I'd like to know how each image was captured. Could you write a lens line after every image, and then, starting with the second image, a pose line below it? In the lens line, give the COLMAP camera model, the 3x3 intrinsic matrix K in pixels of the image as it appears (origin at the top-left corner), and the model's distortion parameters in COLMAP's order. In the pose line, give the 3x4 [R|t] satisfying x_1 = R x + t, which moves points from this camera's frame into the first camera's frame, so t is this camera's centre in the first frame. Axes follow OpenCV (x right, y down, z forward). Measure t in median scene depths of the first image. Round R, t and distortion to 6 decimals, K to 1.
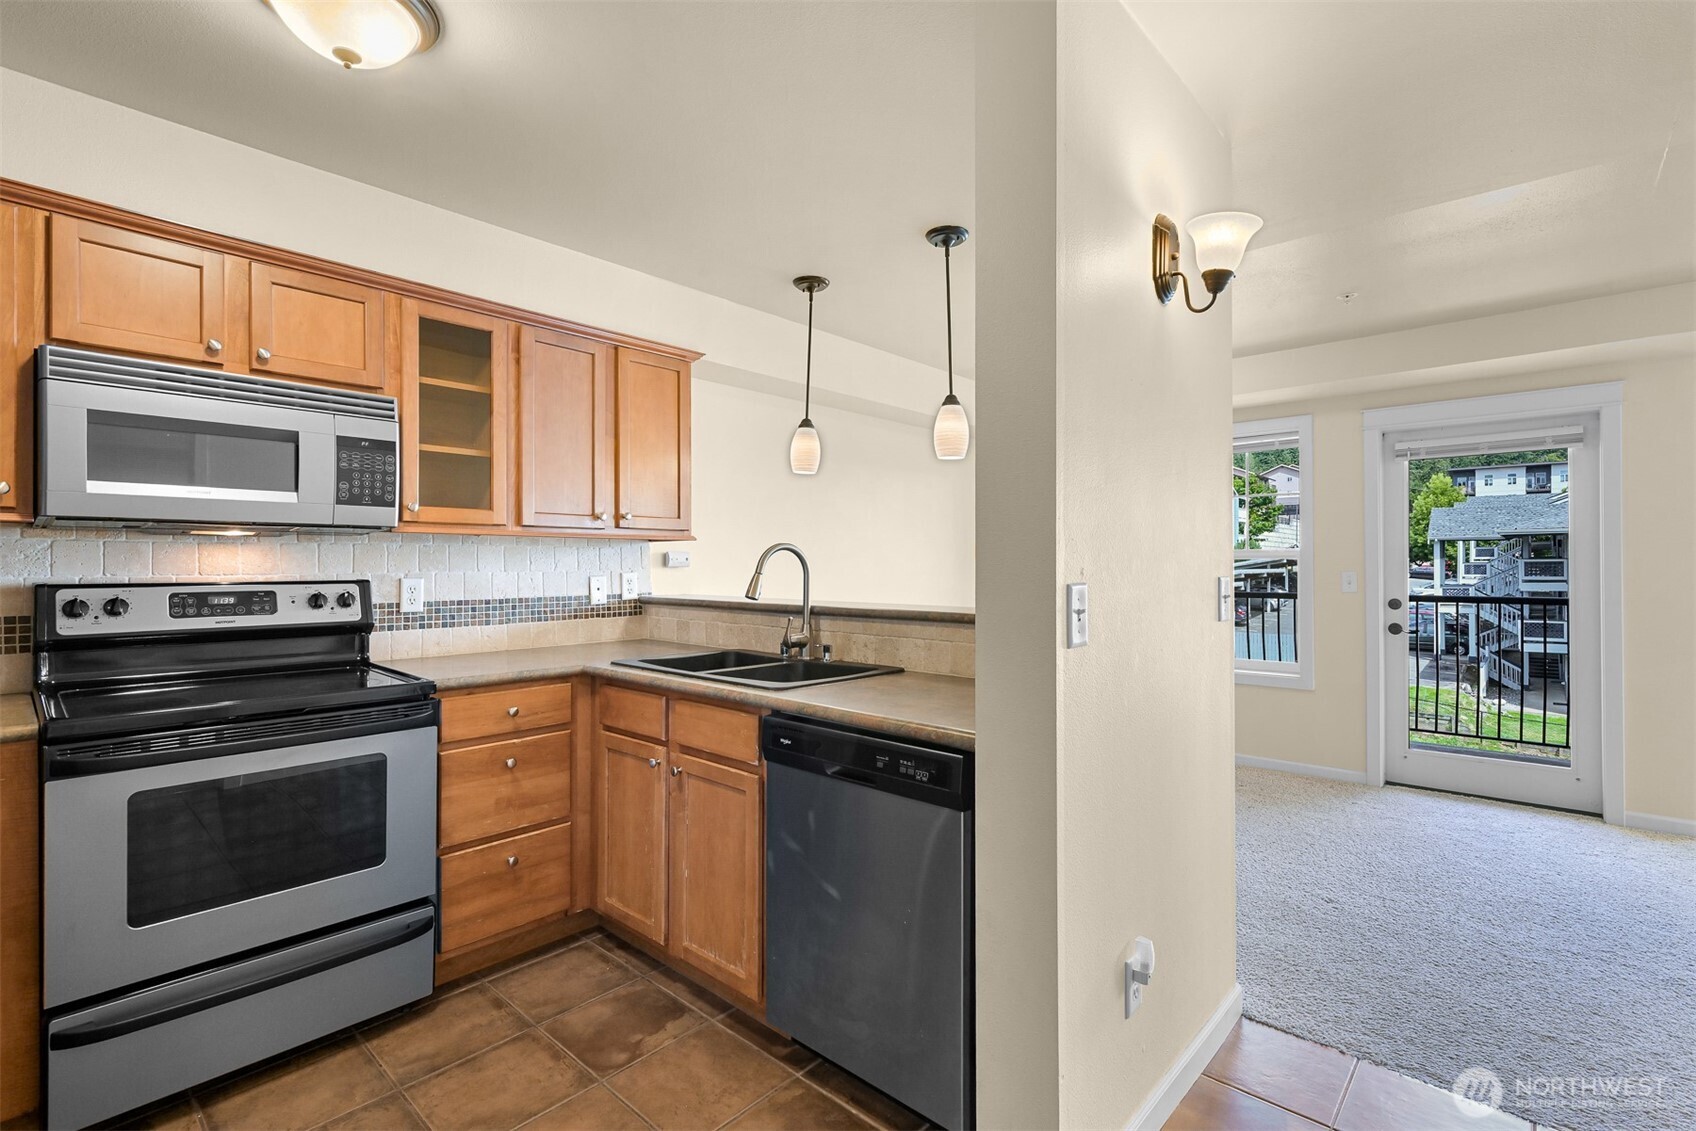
lens RADIAL K [[768.1, 0, 849.0], [0, 768.1, 563.6], [0, 0, 1]] dist [-0.001249, 0.000152]
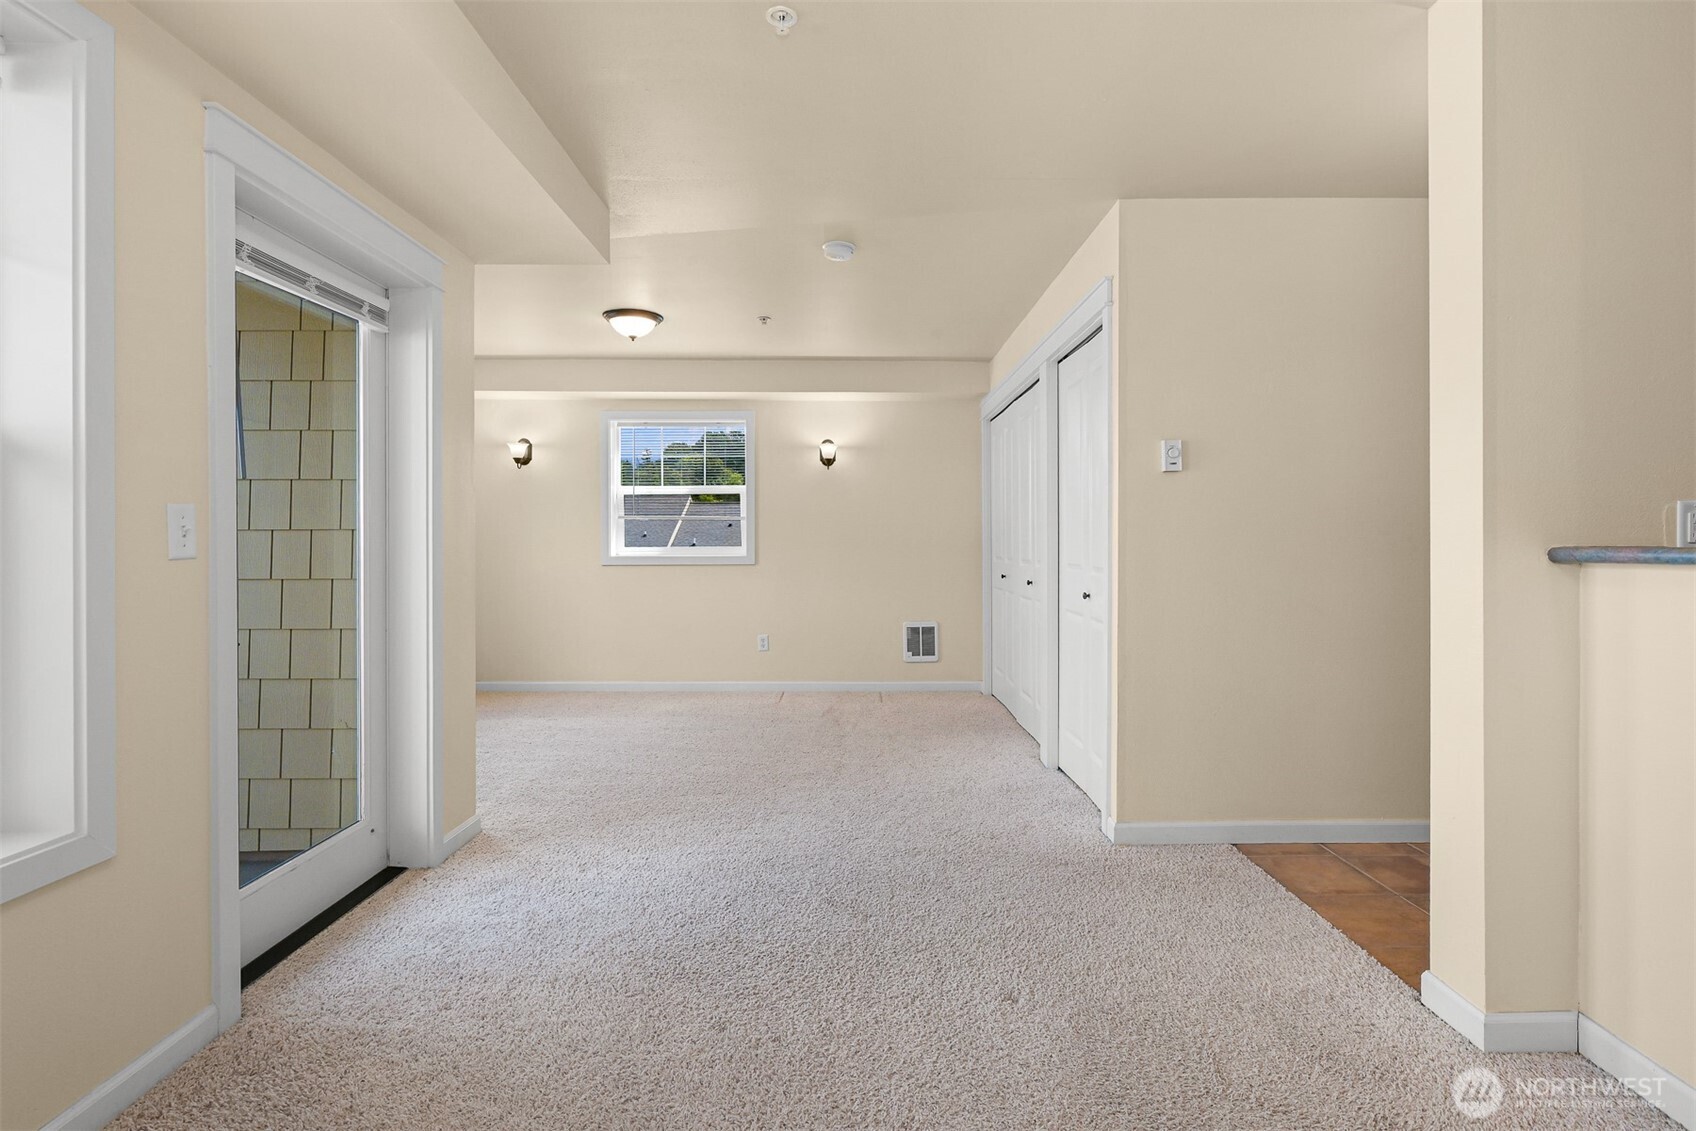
lens RADIAL K [[820.7, 0, 856.8], [0, 820.7, 540.5], [0, 0, 1]] dist [-0.002107, -0.000205]
pose [[-0.677163, 0.006316, 0.735806, 0.226981], [0.001443, 0.999973, -0.007256, 0.056986], [-0.735831, -0.003851, -0.677154, 1.830637]]
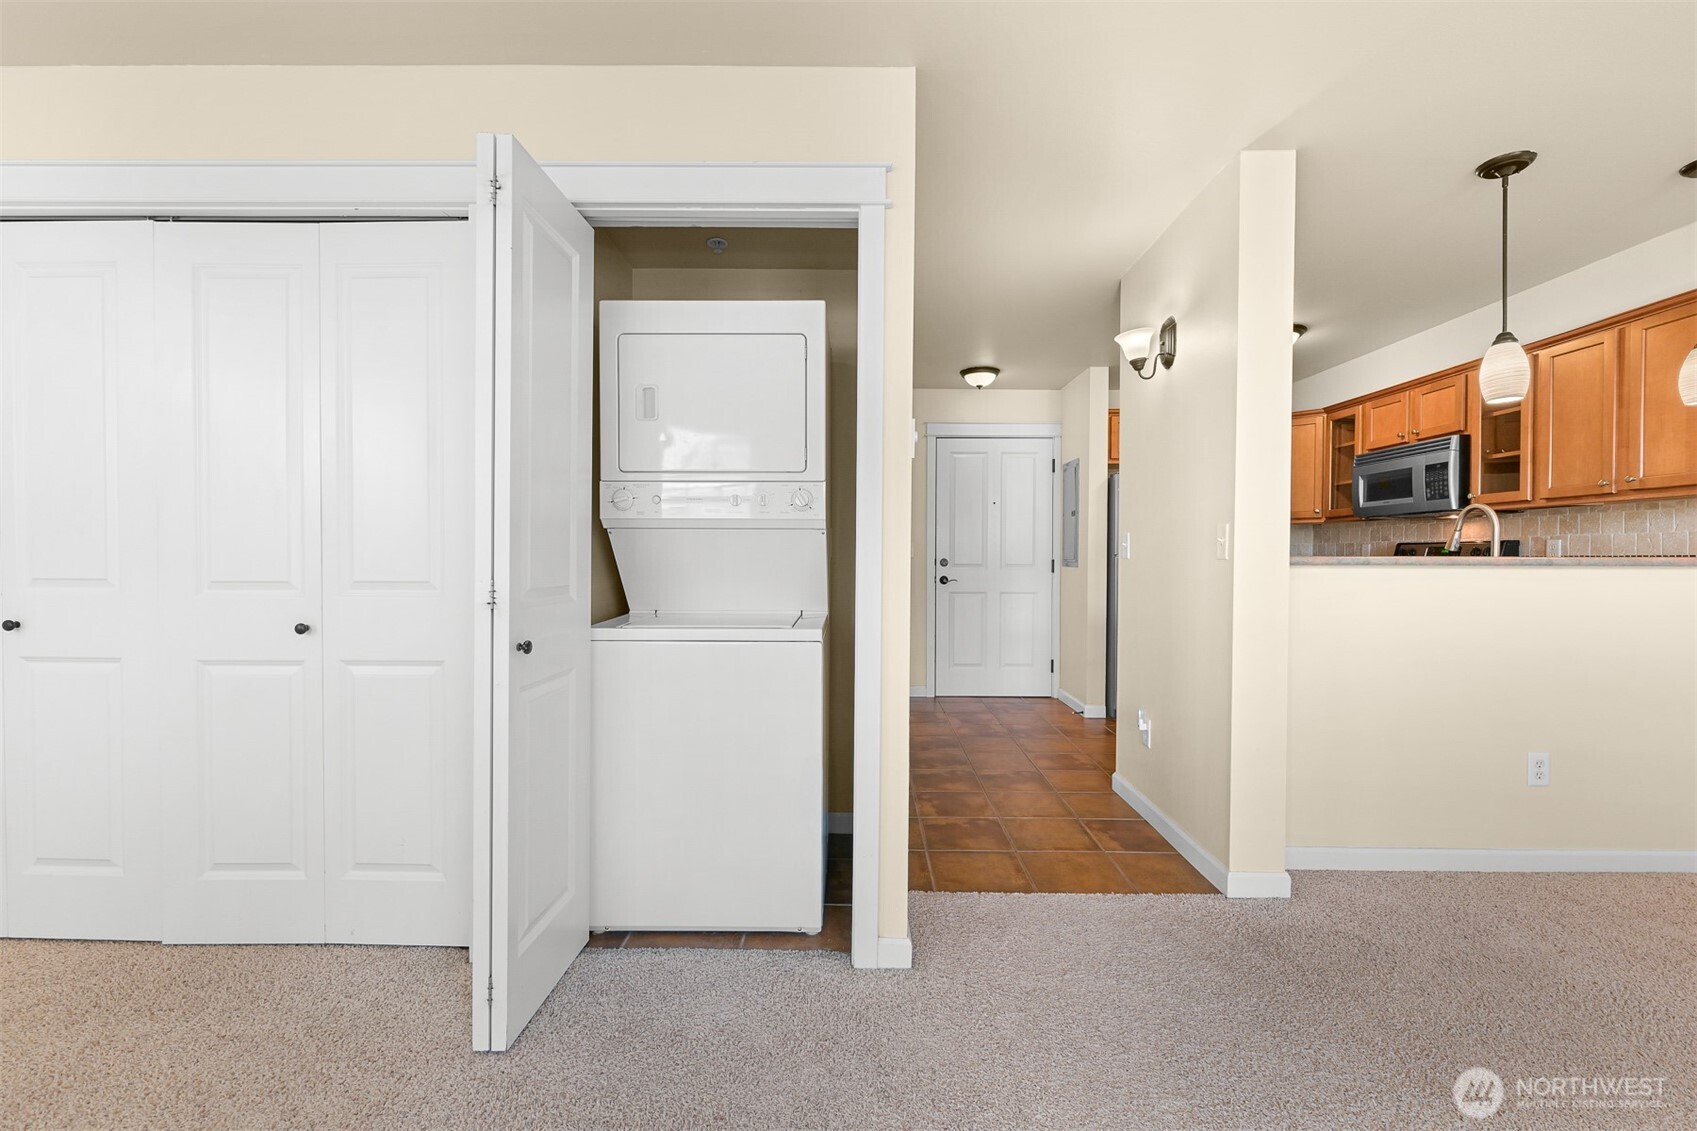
lens RADIAL K [[701.4, 0, 856.3], [0, 701.4, 566.0], [0, 0, 1]] dist [-0.002710, 0.000261]
pose [[-0.748119, 0.007536, -0.663522, 1.422582], [-0.002351, 0.999899, 0.014008, 0.060146], [0.663561, 0.012039, -0.748026, 1.228894]]
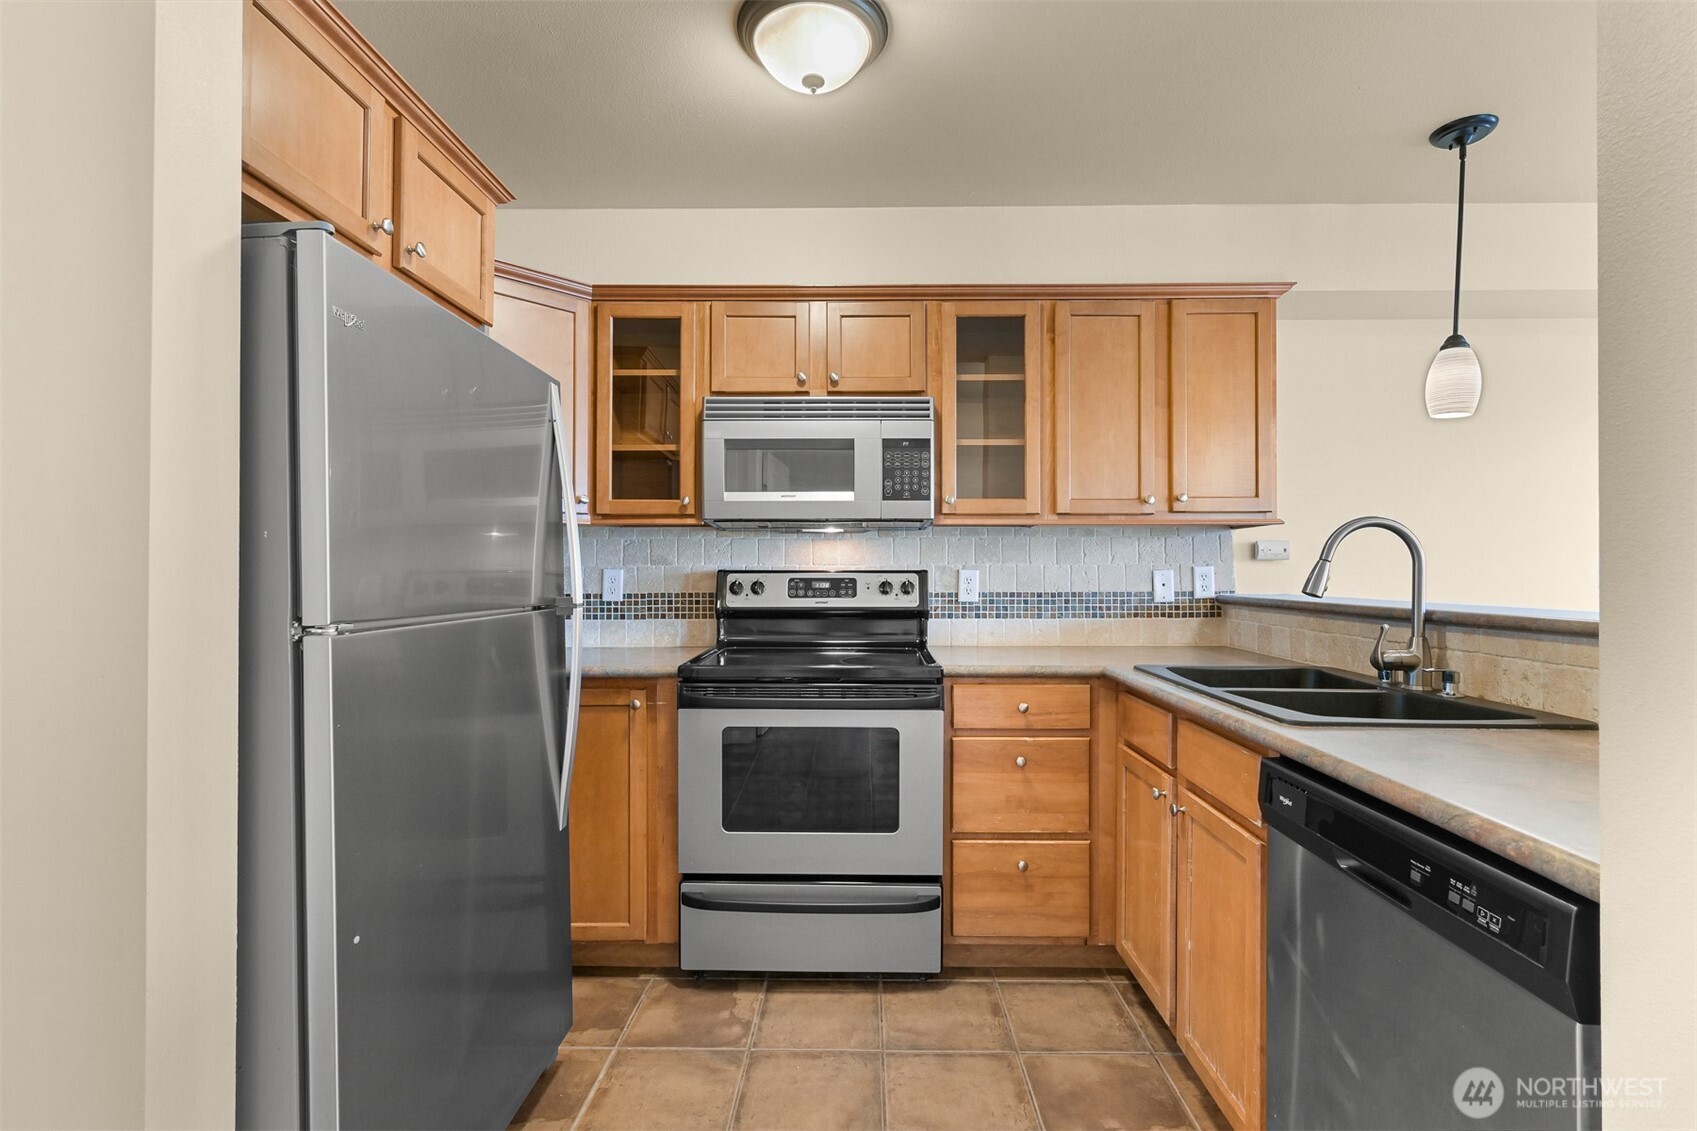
lens RADIAL K [[768.4, 0, 854.3], [0, 768.4, 567.7], [0, 0, 1]] dist [-0.000836, 0.000000]
pose [[0.659150, -0.003245, -0.752005, 0.131629], [-0.000560, 0.999988, -0.004807, 0.023718], [0.752011, 0.003590, 0.659140, 0.207510]]
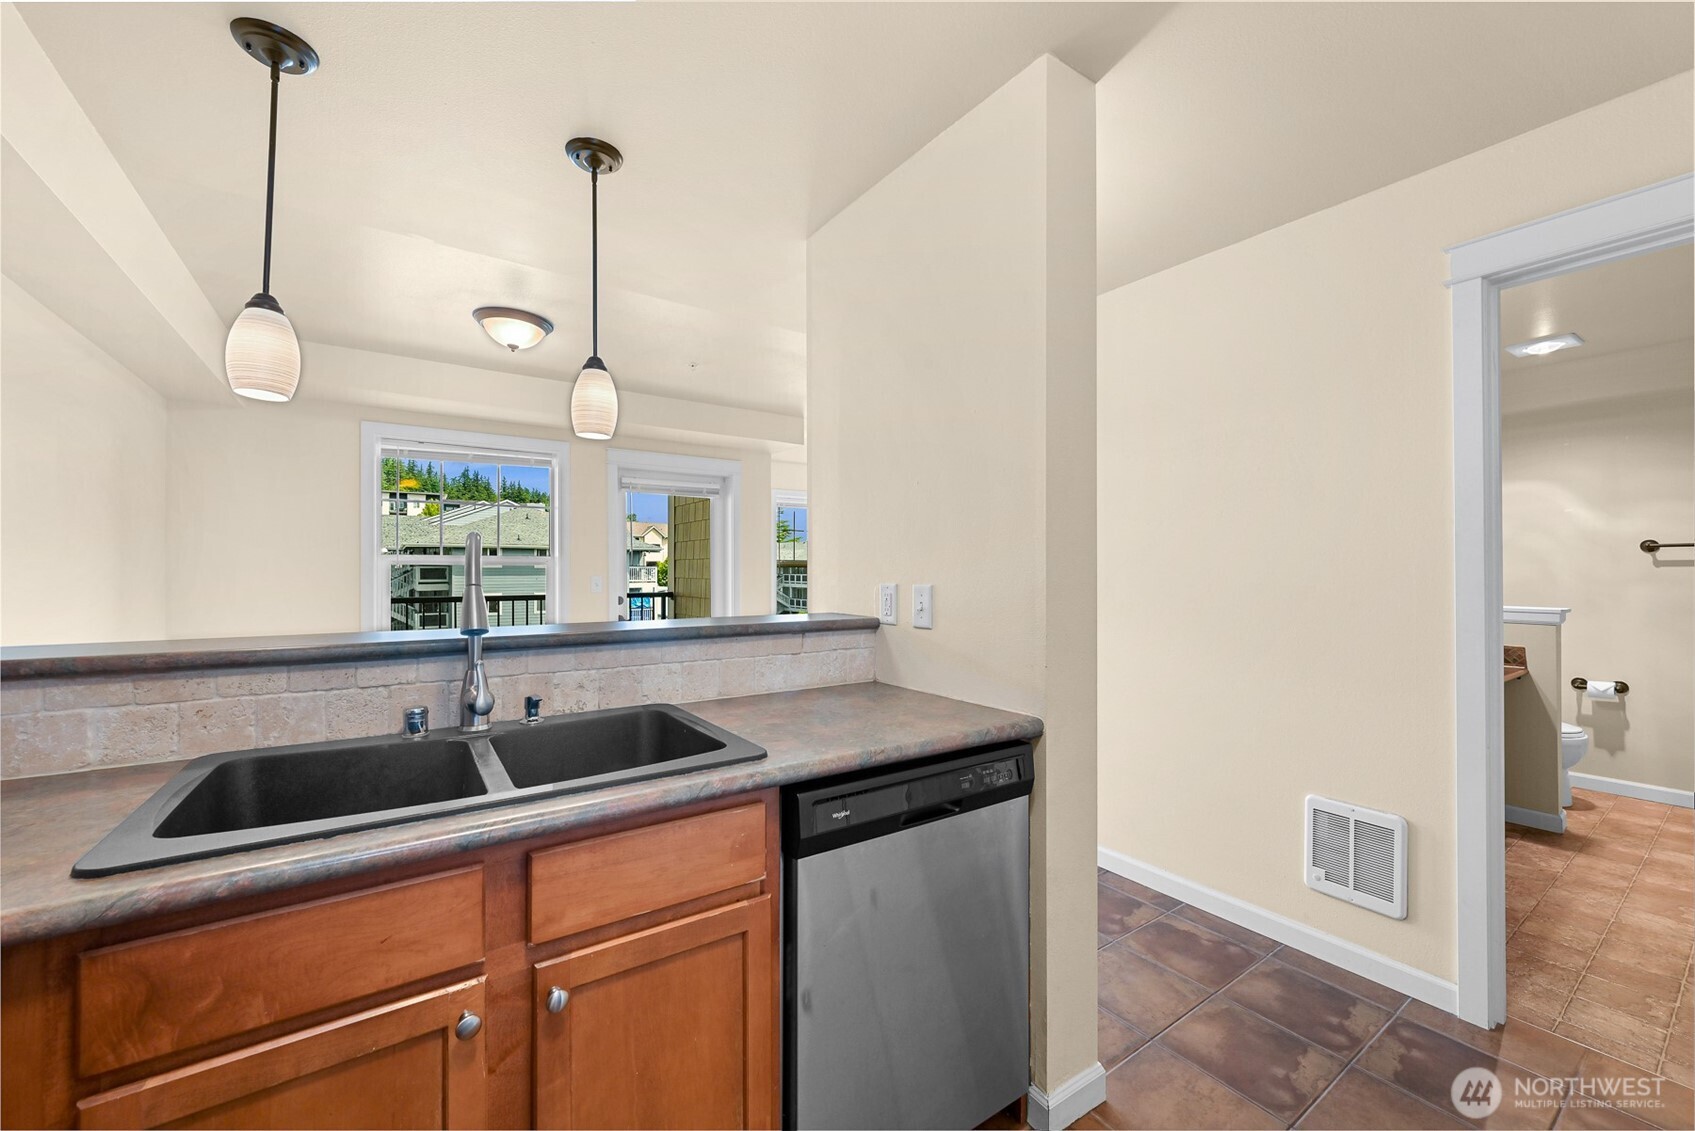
lens RADIAL K [[661.0, 0, 851.0], [0, 661.0, 565.5], [0, 0, 1]] dist [0.001228, -0.000224]
pose [[0.225255, 0.008206, 0.974265, -0.522218], [-0.002319, 0.999966, -0.007886, 0.001344], [-0.974297, -0.000483, 0.225266, 0.643612]]
